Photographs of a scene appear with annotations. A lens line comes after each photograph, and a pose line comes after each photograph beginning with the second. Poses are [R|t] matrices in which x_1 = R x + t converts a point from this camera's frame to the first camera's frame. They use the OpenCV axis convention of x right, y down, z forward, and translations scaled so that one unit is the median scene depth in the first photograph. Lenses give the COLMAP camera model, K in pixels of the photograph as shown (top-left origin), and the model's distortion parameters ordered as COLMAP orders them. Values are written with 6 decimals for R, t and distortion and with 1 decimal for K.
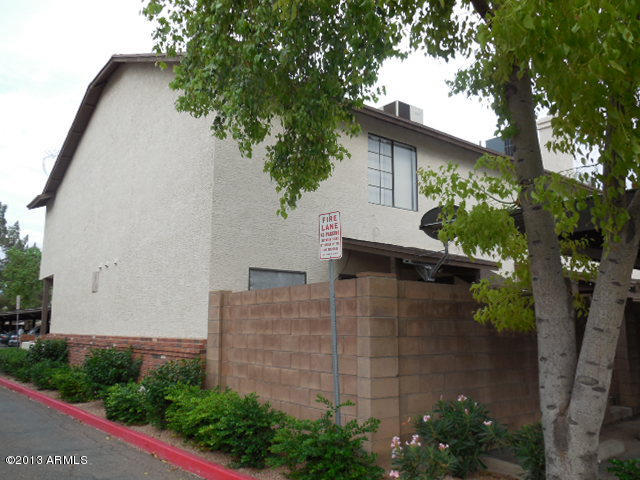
lens RADIAL K [[533.0, 0, 320.0], [0, 533.0, 240.0], [0, 0, 1]] dist [-0.032166, 0.008272]
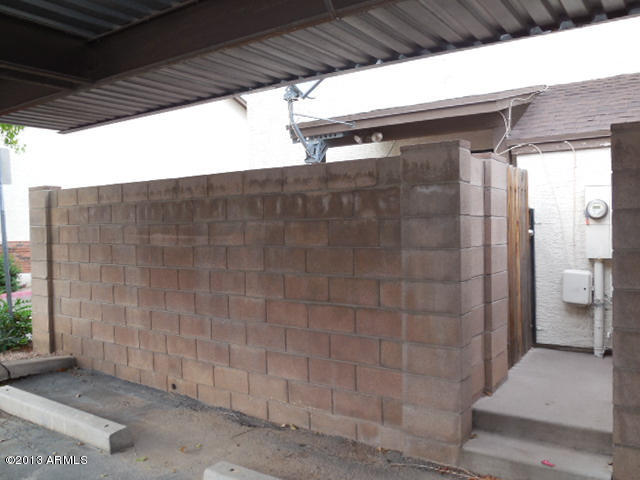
lens RADIAL K [[533.0, 0, 320.0], [0, 533.0, 240.0], [0, 0, 1]] dist [-0.032166, 0.008272]
pose [[0.281587, 0.010978, -0.959473, 1.226488], [0.178070, 0.981967, 0.063496, 0.188964], [0.942868, -0.188733, 0.274554, 1.133950]]
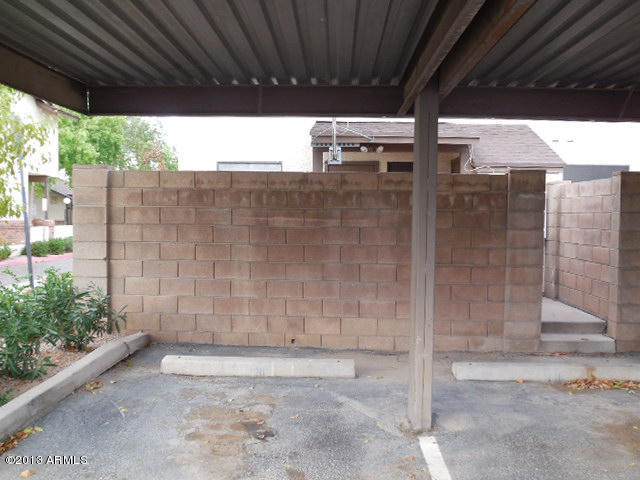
lens RADIAL K [[533.0, 0, 320.0], [0, 533.0, 240.0], [0, 0, 1]] dist [-0.032166, 0.008272]
pose [[0.760337, 0.029431, -0.648861, 1.072646], [0.101760, 0.981239, 0.163750, 0.077020], [0.641508, -0.190534, 0.743078, 0.440479]]
